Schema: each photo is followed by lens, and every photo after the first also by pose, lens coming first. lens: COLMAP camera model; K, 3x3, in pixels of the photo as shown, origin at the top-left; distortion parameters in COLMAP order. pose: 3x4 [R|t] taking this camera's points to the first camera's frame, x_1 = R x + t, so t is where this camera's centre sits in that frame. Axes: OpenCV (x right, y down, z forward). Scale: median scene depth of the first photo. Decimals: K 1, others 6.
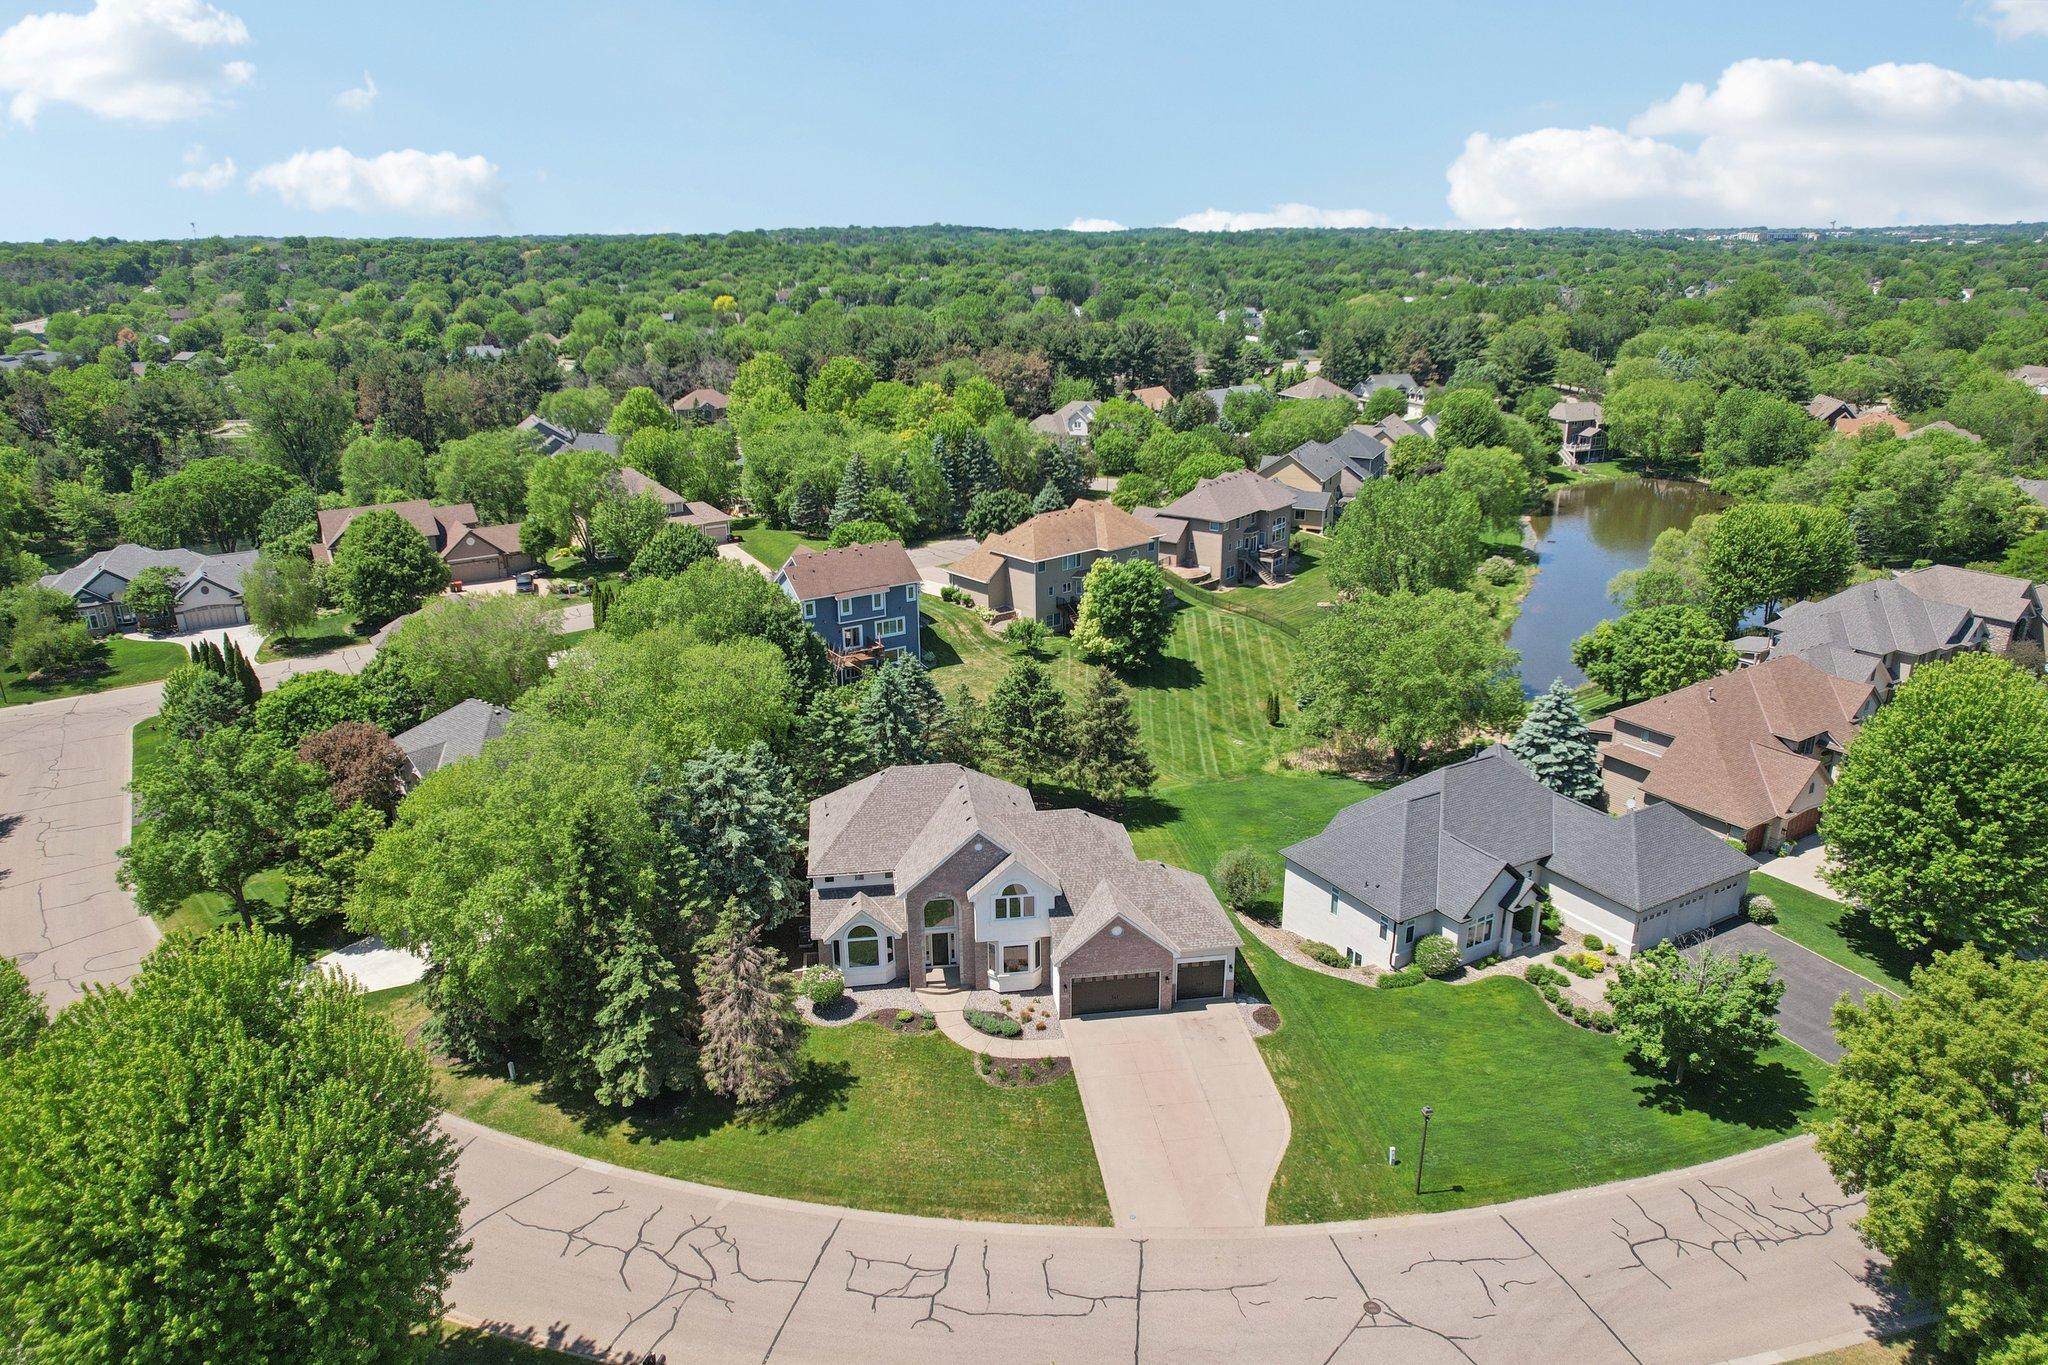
lens RADIAL K [[1332.5, 0, 1024.0], [0, 1332.5, 682.5], [0, 0, 1]] dist [-0.071164, 0.062985]
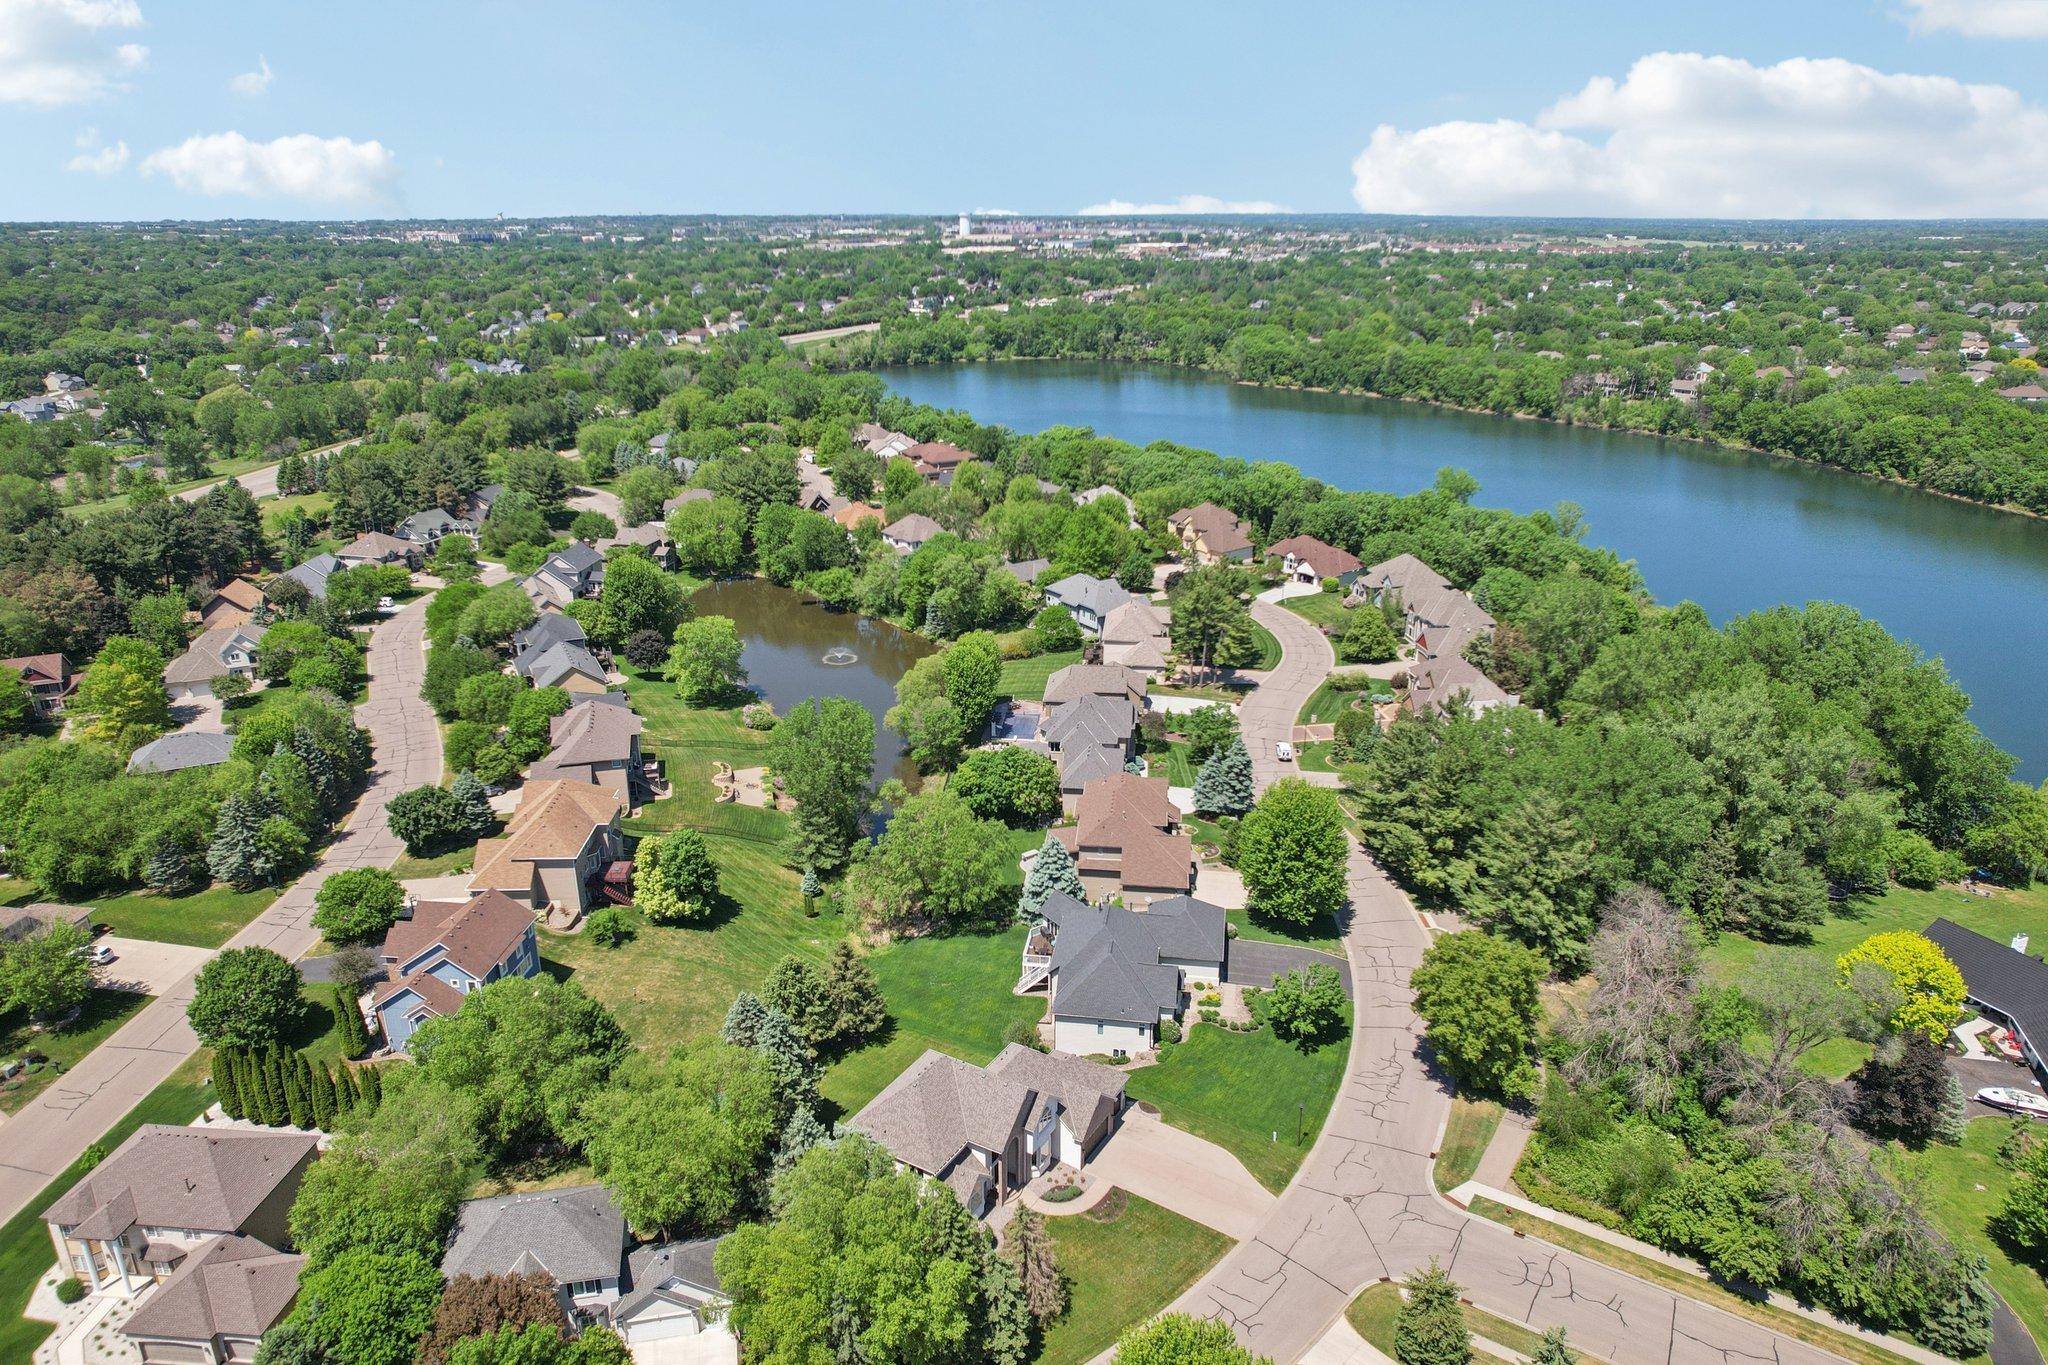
lens RADIAL K [[1332.5, 0, 1024.0], [0, 1332.5, 682.5], [0, 0, 1]] dist [-0.071164, 0.062985]
pose [[0.627851, -0.255960, 0.735043, -0.979235], [0.249646, 0.960709, 0.121303, -0.497893], [-0.737211, 0.107340, 0.667082, -0.091760]]
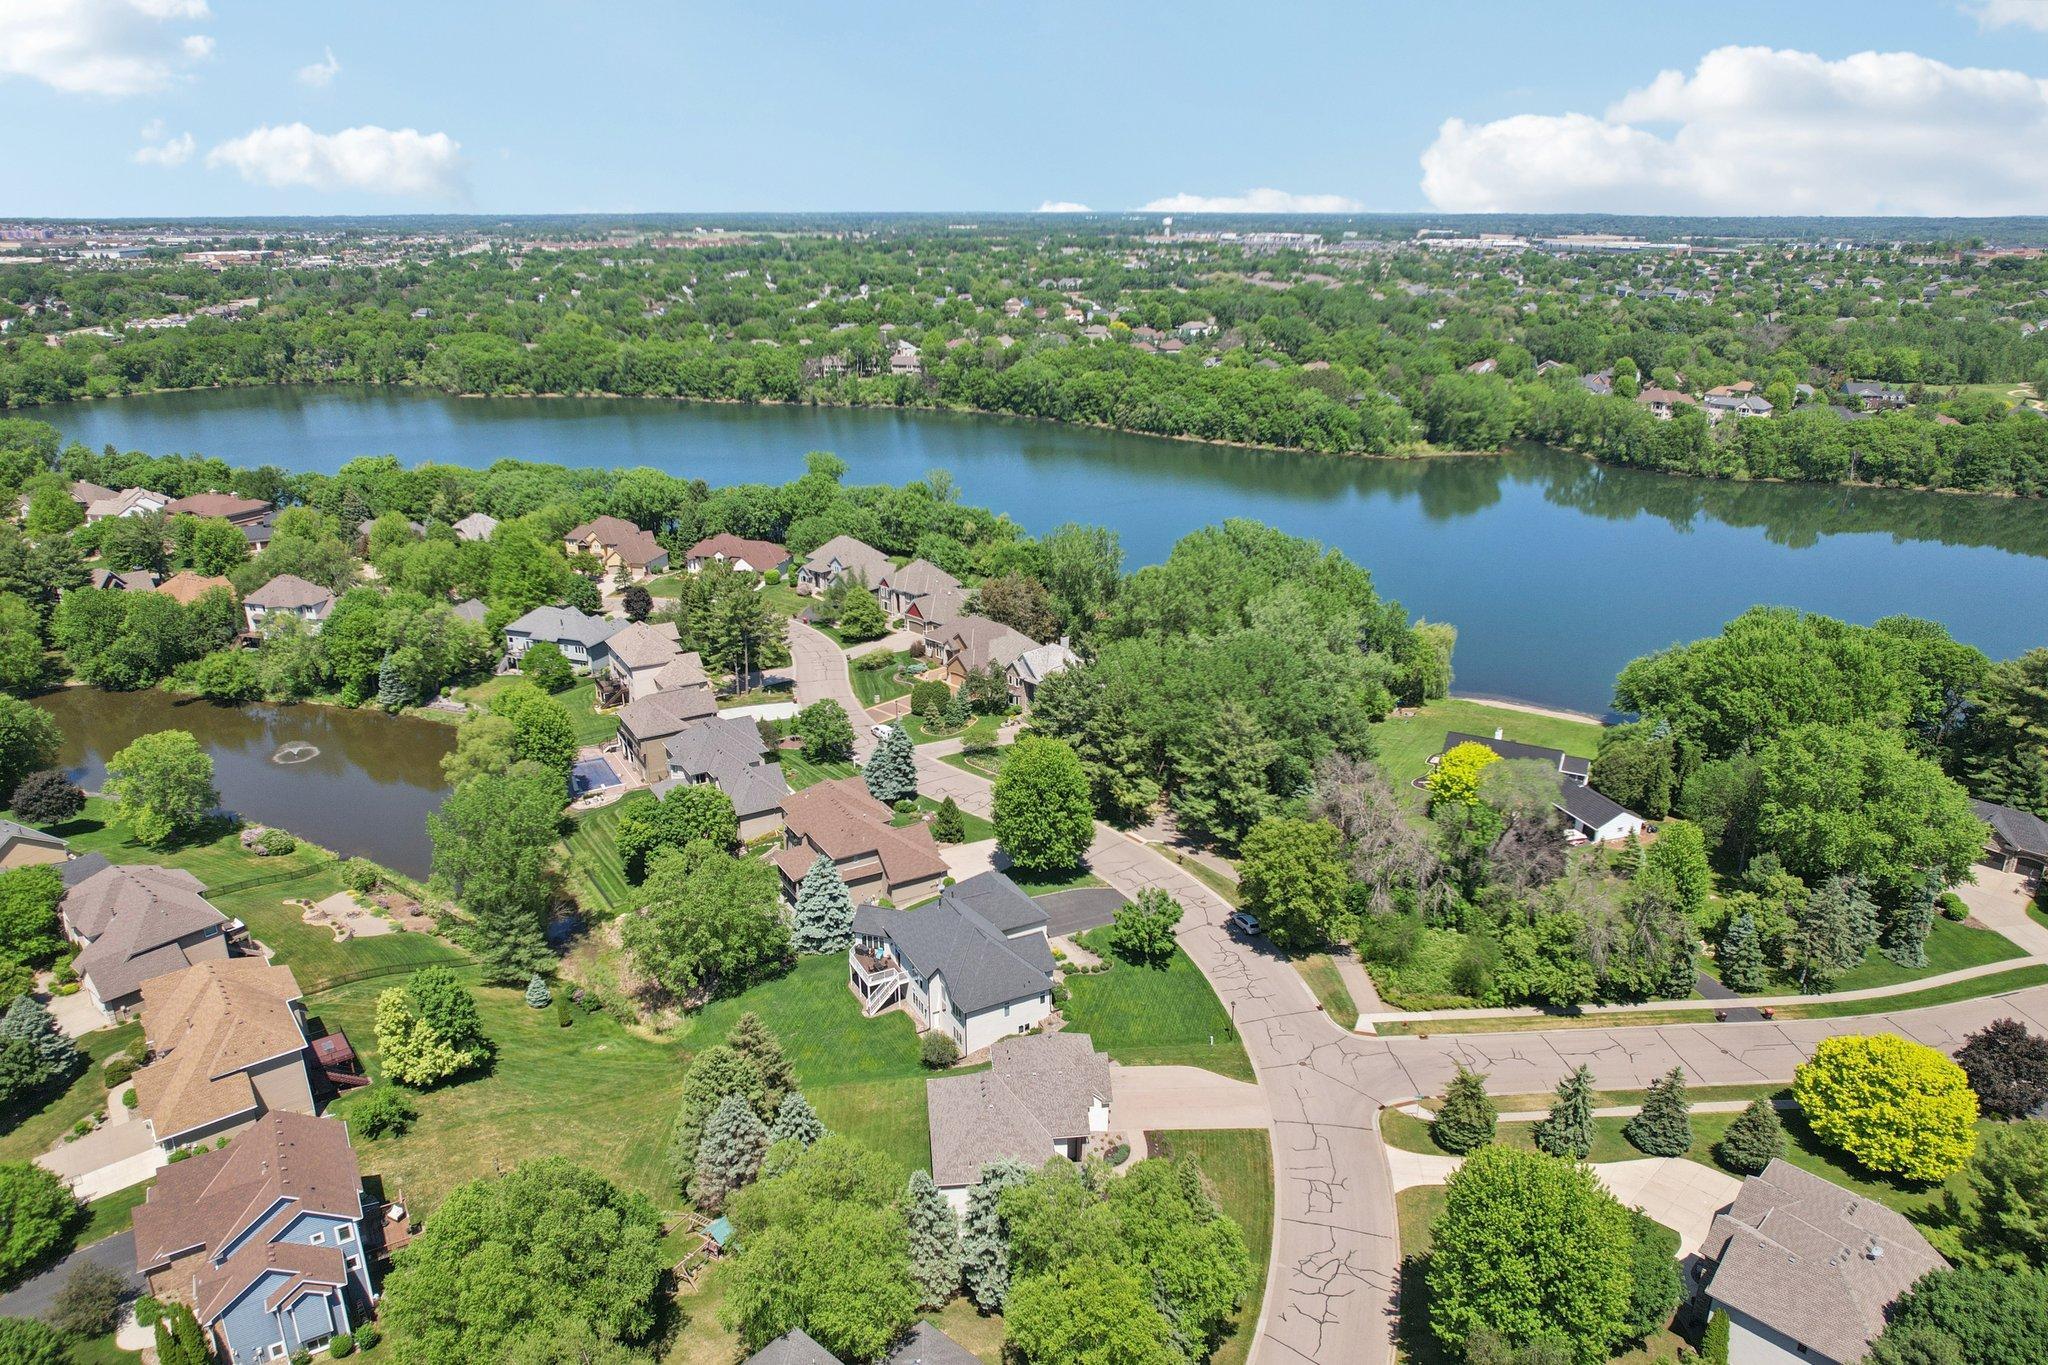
lens RADIAL K [[1332.5, 0, 1024.0], [0, 1332.5, 682.5], [0, 0, 1]] dist [-0.071164, 0.062985]
pose [[0.040470, -0.330890, 0.942801, -1.277310], [0.323549, 0.897075, 0.300953, -0.744679], [-0.945346, 0.292863, 0.143364, 0.643665]]
